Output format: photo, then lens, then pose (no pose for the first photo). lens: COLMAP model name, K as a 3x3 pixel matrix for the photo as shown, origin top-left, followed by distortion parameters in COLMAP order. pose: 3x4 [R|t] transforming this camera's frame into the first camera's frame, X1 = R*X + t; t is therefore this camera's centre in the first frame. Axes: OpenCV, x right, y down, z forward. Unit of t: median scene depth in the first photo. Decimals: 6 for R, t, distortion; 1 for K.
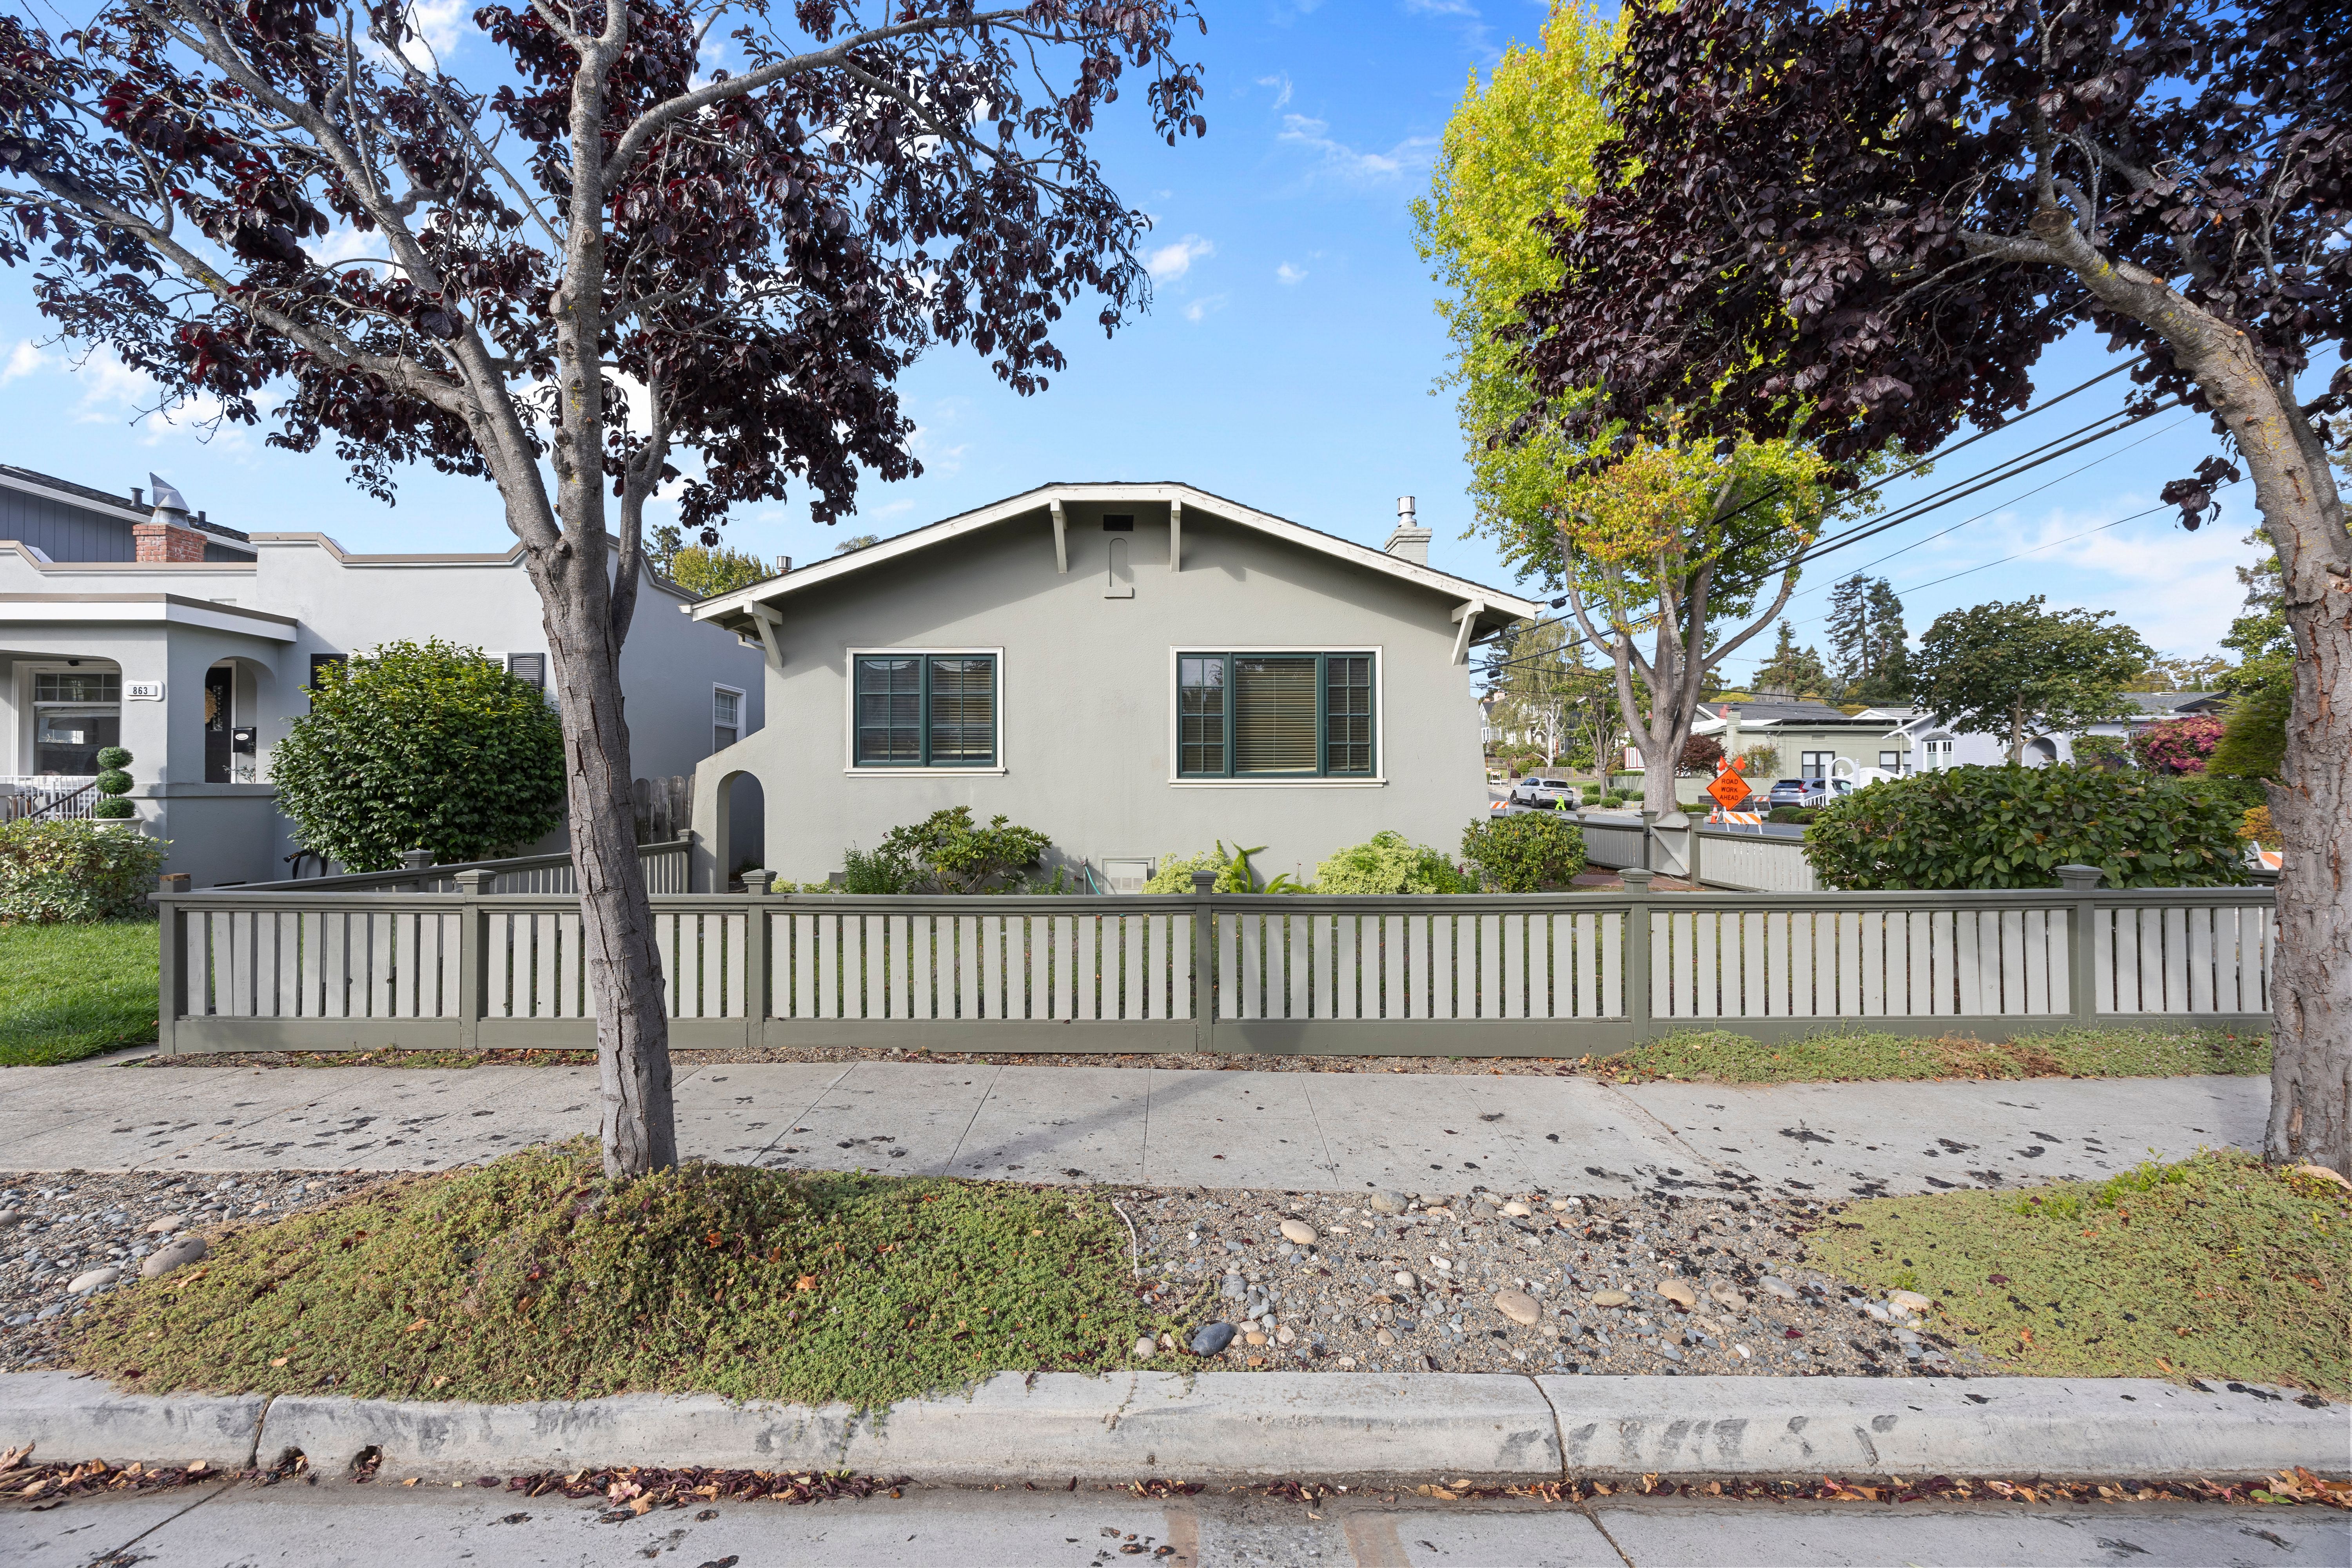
lens RADIAL K [[887.5, 0, 1172.3], [0, 887.5, 779.8], [0, 0, 1]] dist [-0.000986, -0.000159]
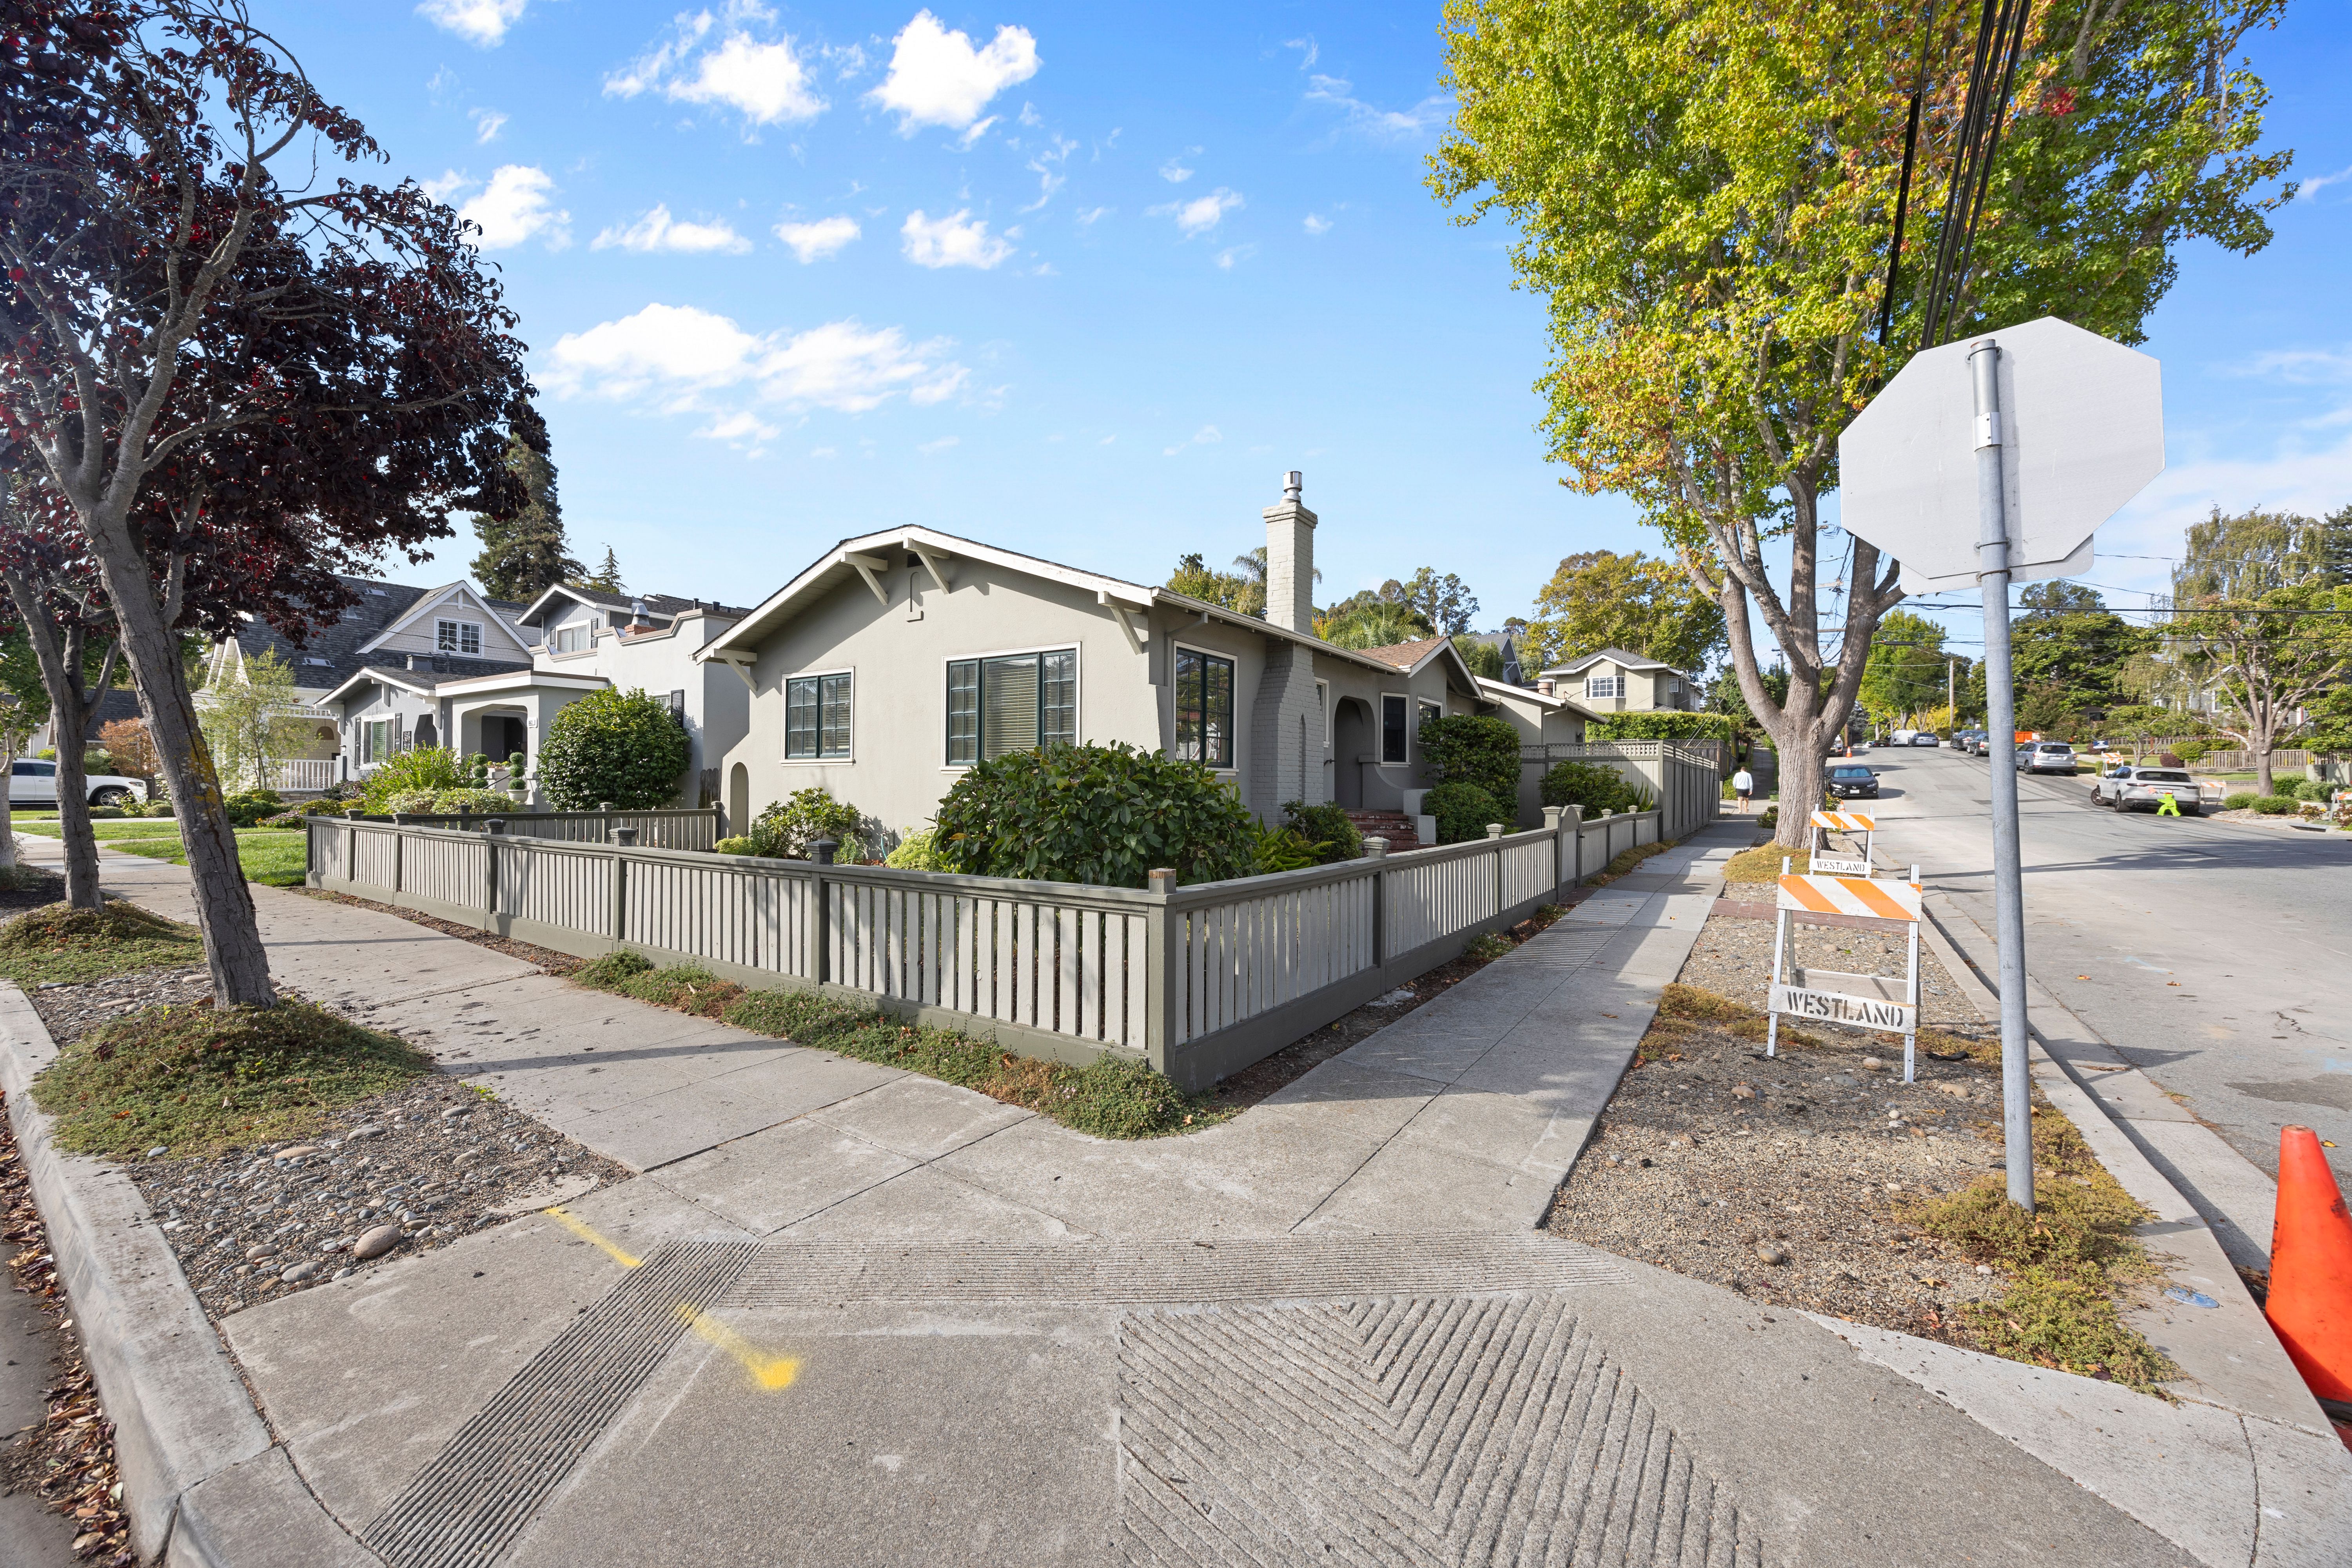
lens RADIAL K [[887.5, 0, 1172.3], [0, 887.5, 779.8], [0, 0, 1]] dist [-0.000986, -0.000159]
pose [[0.830039, 0.002717, -0.557699, 0.932924], [0.001532, 0.999973, 0.007152, 0.008741], [0.557704, -0.006791, 0.830012, 0.170762]]
